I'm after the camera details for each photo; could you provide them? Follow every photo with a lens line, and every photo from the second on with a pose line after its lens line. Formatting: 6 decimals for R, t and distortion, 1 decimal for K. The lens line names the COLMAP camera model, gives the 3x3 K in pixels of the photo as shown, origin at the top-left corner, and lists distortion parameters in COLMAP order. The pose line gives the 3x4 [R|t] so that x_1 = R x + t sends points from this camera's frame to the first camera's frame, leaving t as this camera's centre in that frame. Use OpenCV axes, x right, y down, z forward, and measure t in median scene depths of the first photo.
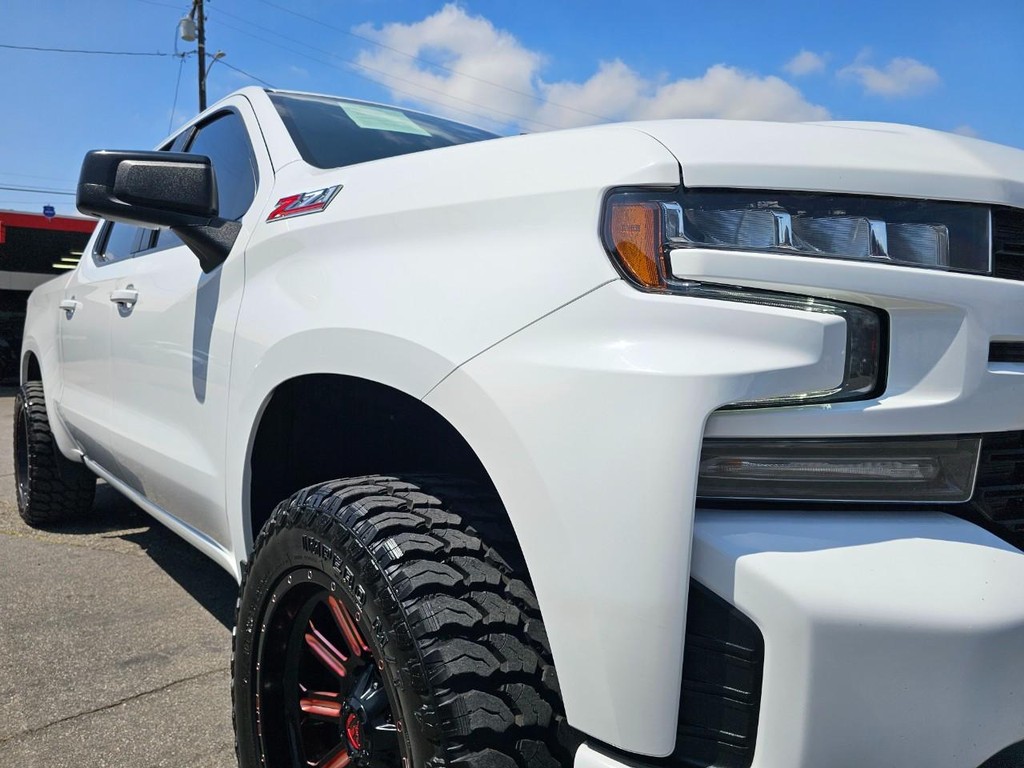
lens RADIAL K [[710.1, 0, 513.7], [0, 710.1, 379.9], [0, 0, 1]] dist [0.035790, -0.034012]
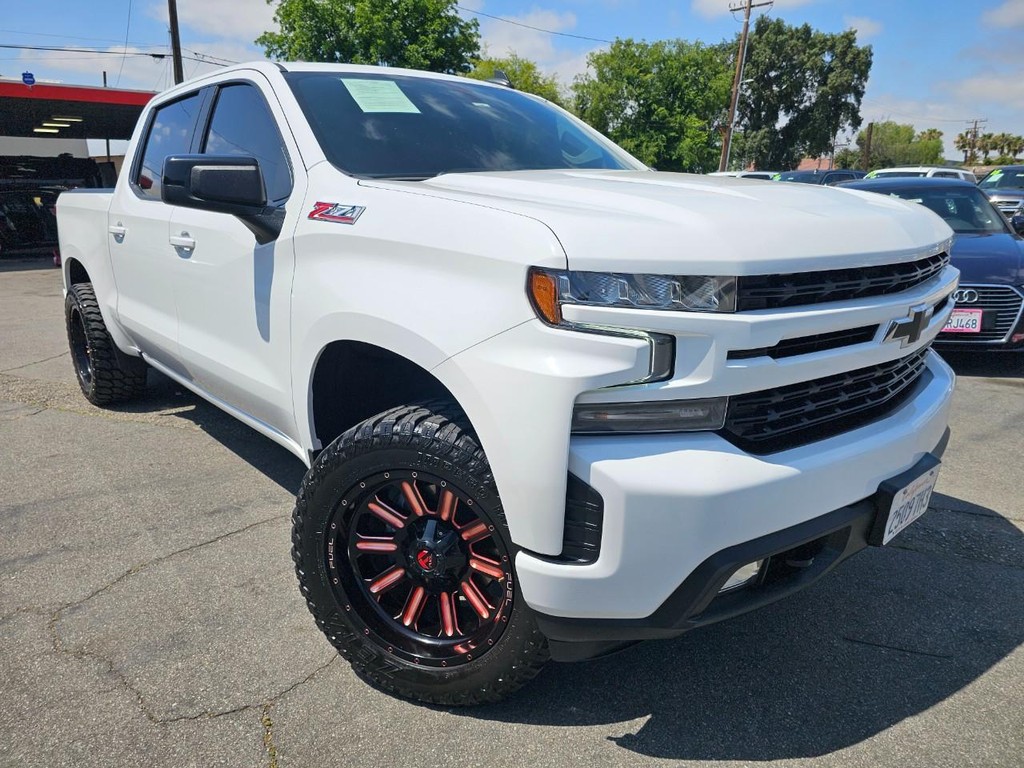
lens RADIAL K [[710.1, 0, 514.6], [0, 710.1, 388.2], [0, 0, 1]] dist [0.035790, -0.034012]
pose [[0.999797, -0.017460, 0.010092, 0.036360], [0.014845, 0.975895, 0.217737, -0.182734], [-0.013650, -0.217543, 0.975955, -0.417582]]
